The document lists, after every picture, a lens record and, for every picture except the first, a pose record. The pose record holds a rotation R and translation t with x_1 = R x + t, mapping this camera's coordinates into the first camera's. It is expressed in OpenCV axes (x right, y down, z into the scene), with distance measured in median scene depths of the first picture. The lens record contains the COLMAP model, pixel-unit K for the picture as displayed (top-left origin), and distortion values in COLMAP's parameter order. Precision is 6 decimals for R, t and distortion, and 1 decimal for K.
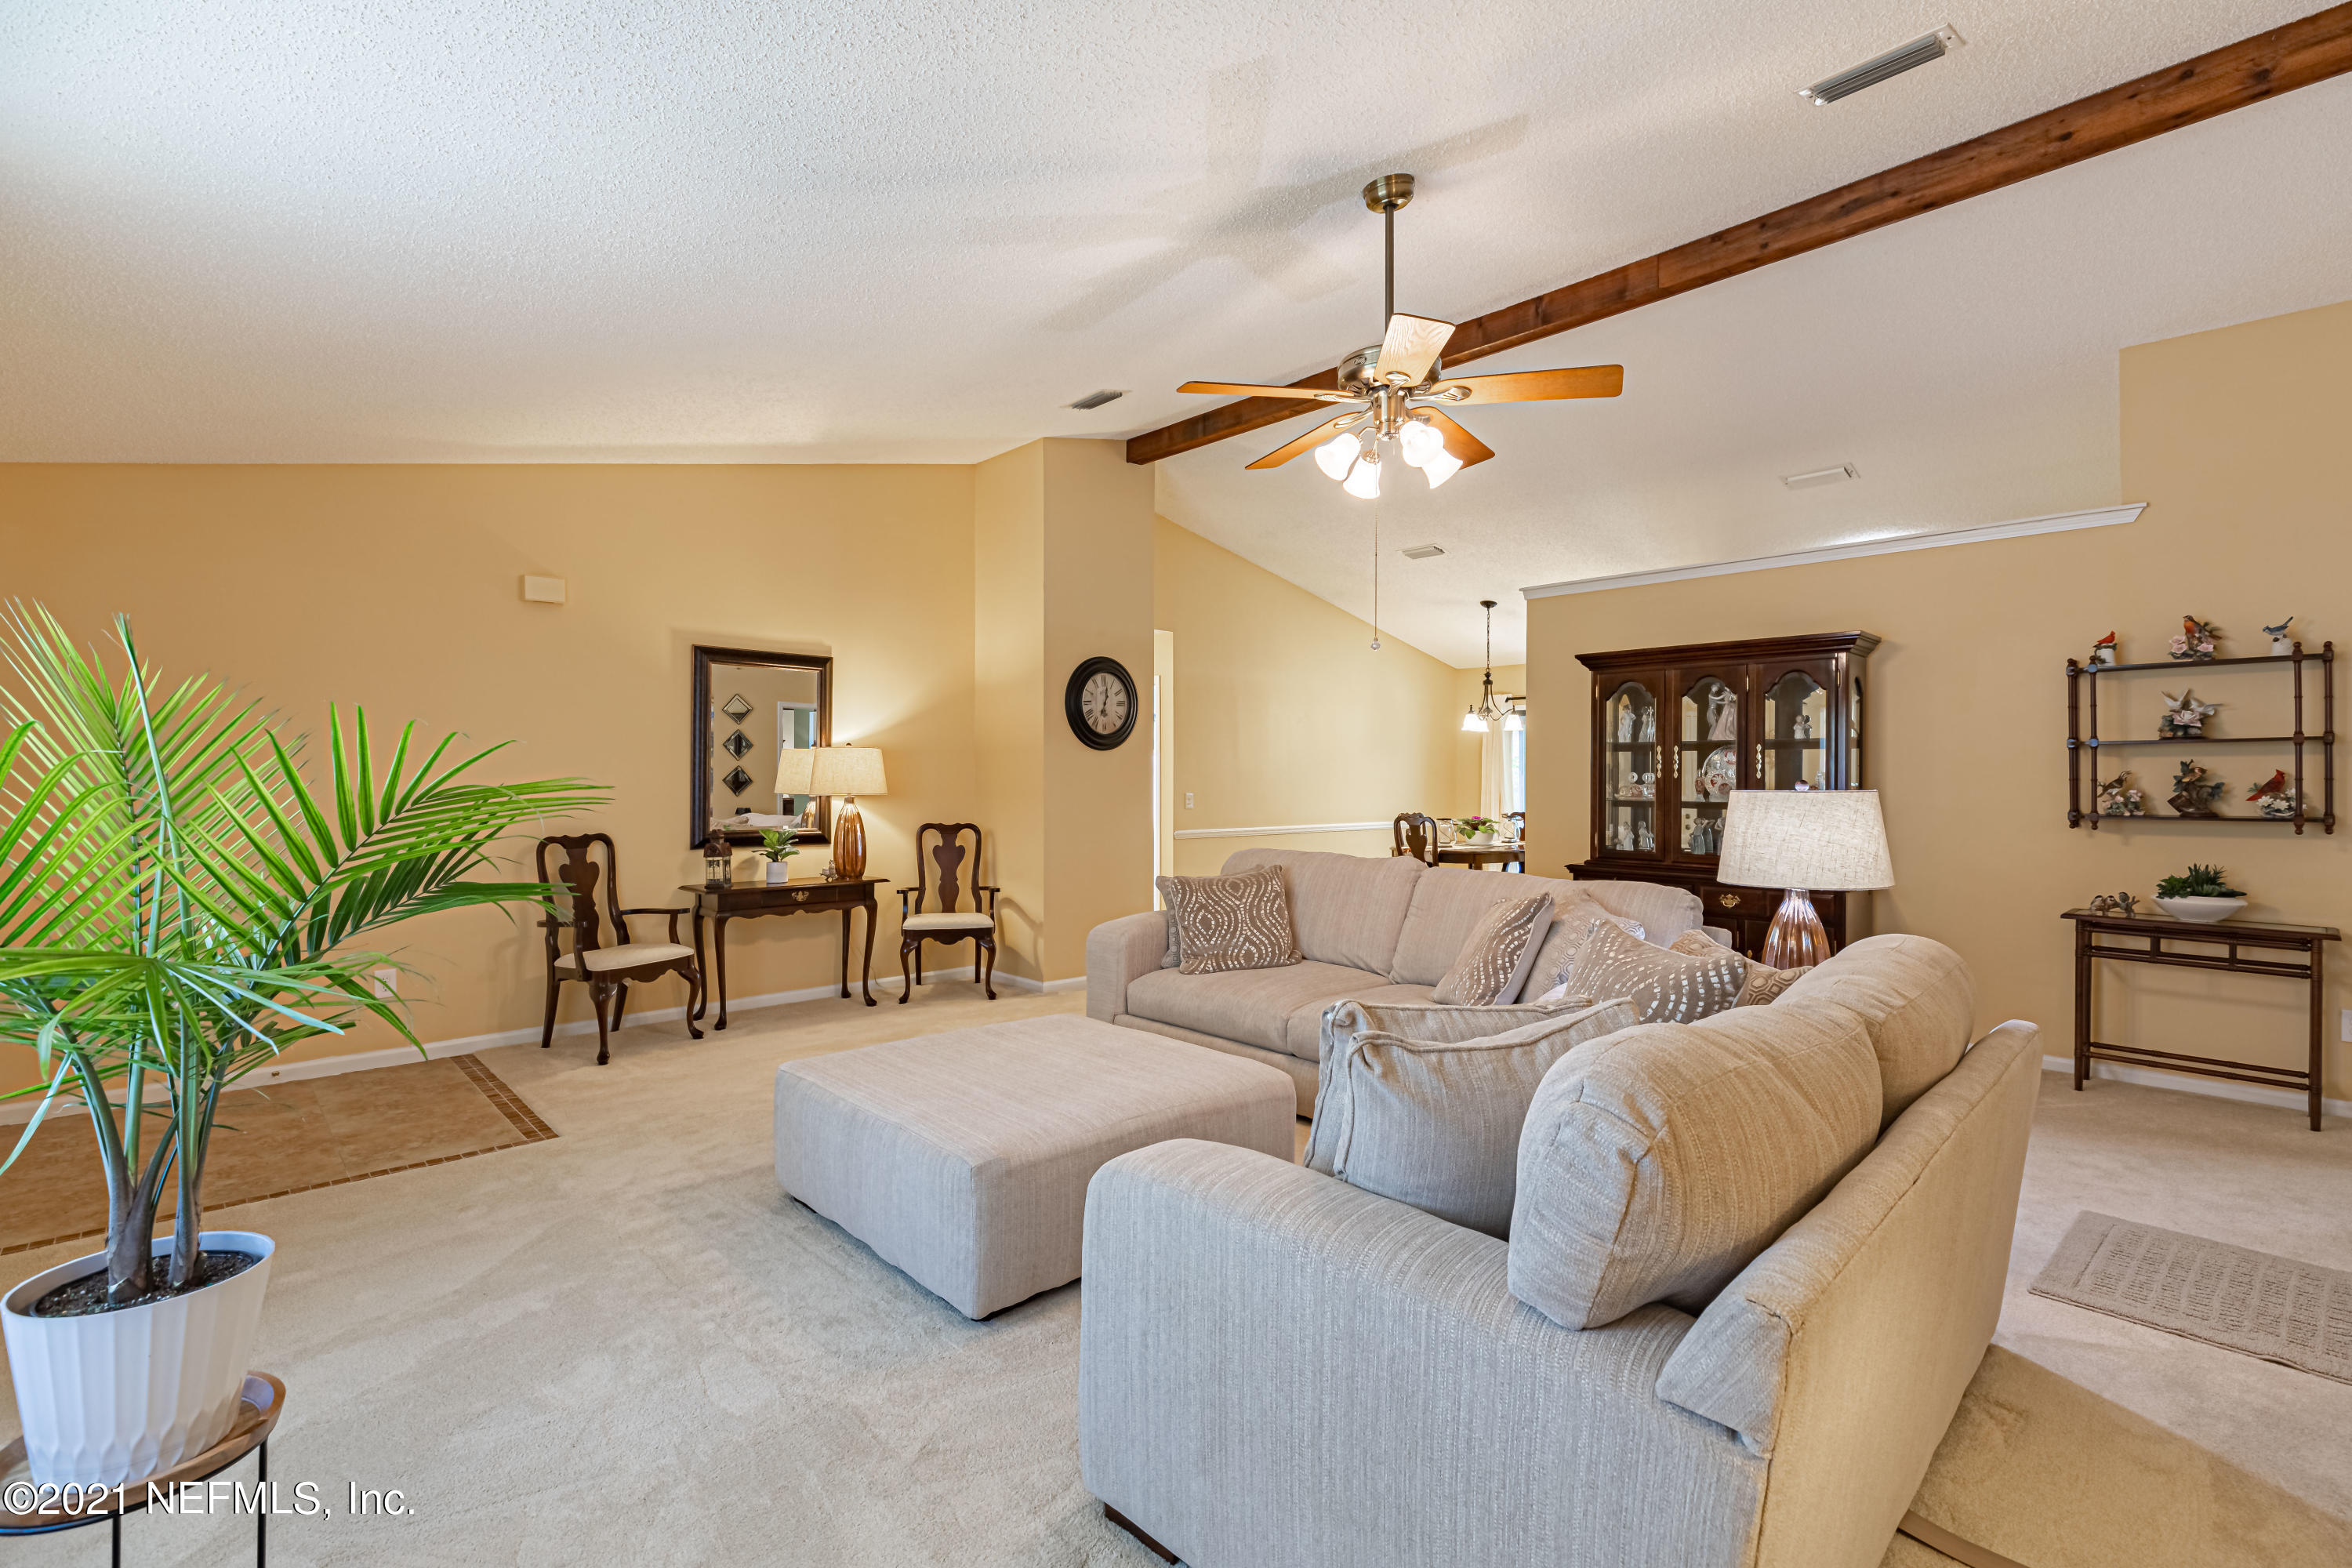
lens RADIAL K [[1048.6, 0, 1173.7], [0, 1048.6, 780.6], [0, 0, 1]] dist [0.003669, -0.000725]
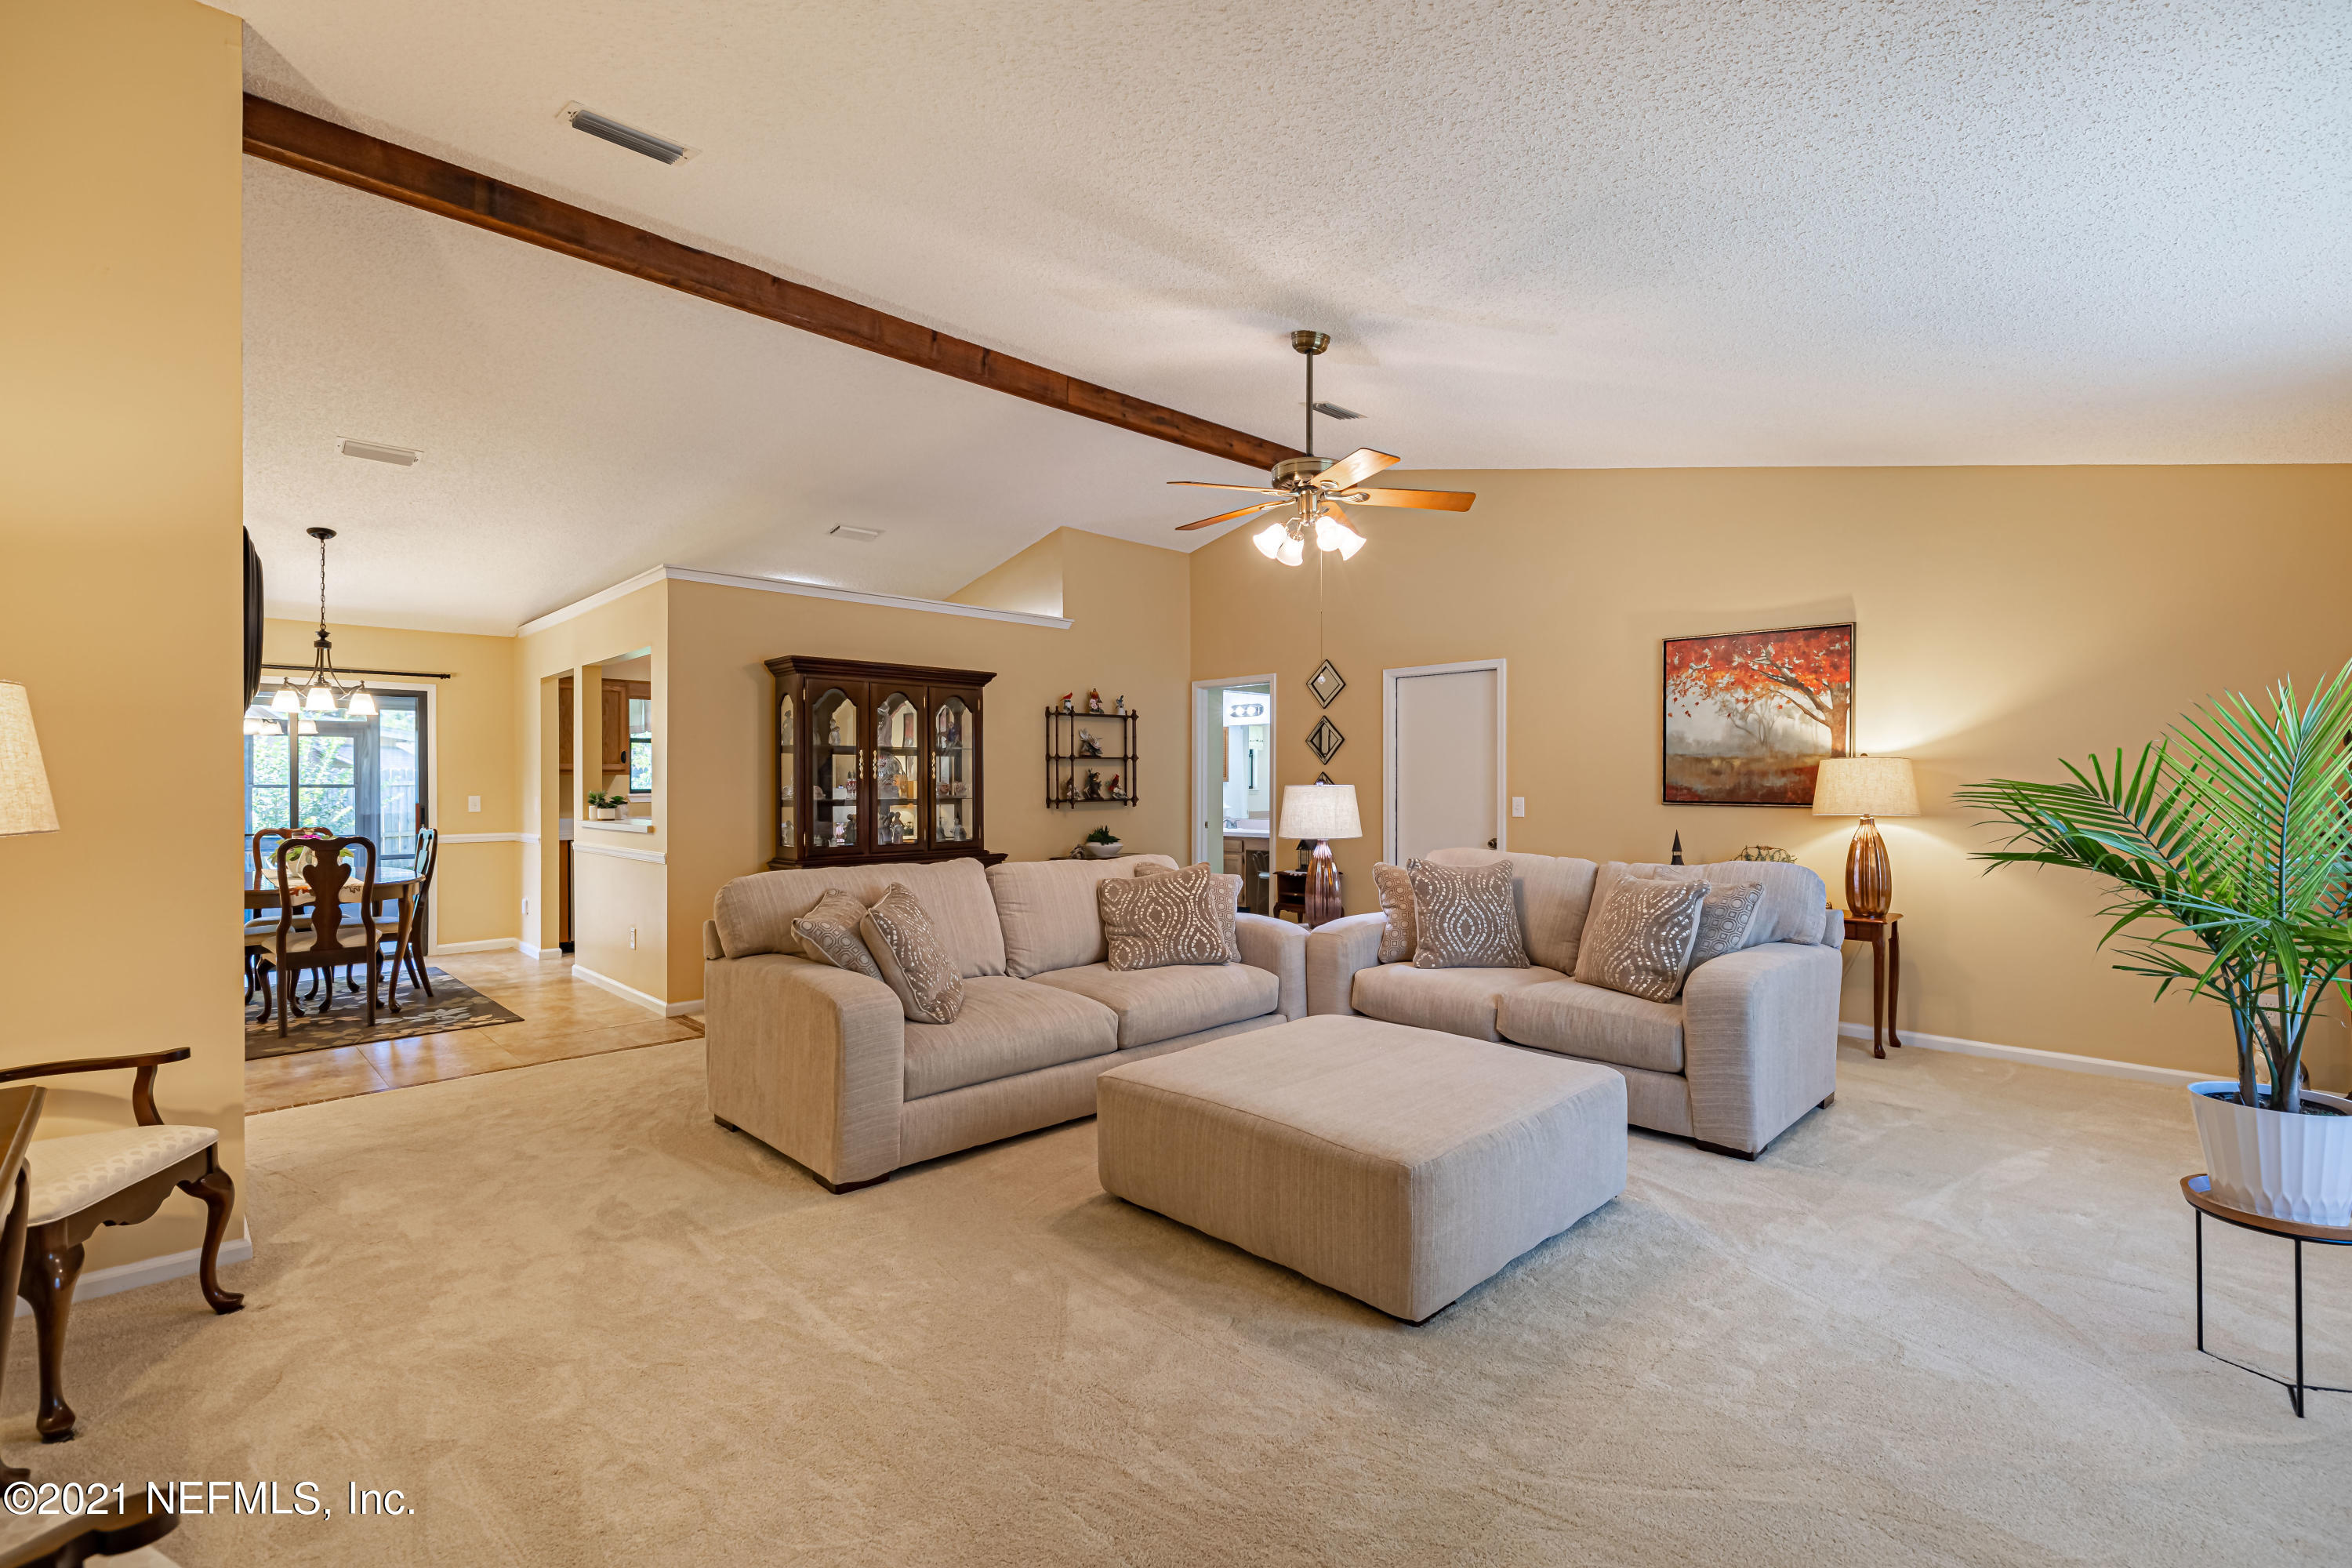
lens RADIAL K [[1030.7, 0, 1170.7], [0, 1030.7, 771.8], [0, 0, 1]] dist [-0.000383, -0.000174]
pose [[-0.008959, 0.008744, 0.999922, -0.793421], [0.004949, 0.999950, -0.008700, 0.002705], [-0.999948, 0.004871, -0.009002, 0.863159]]
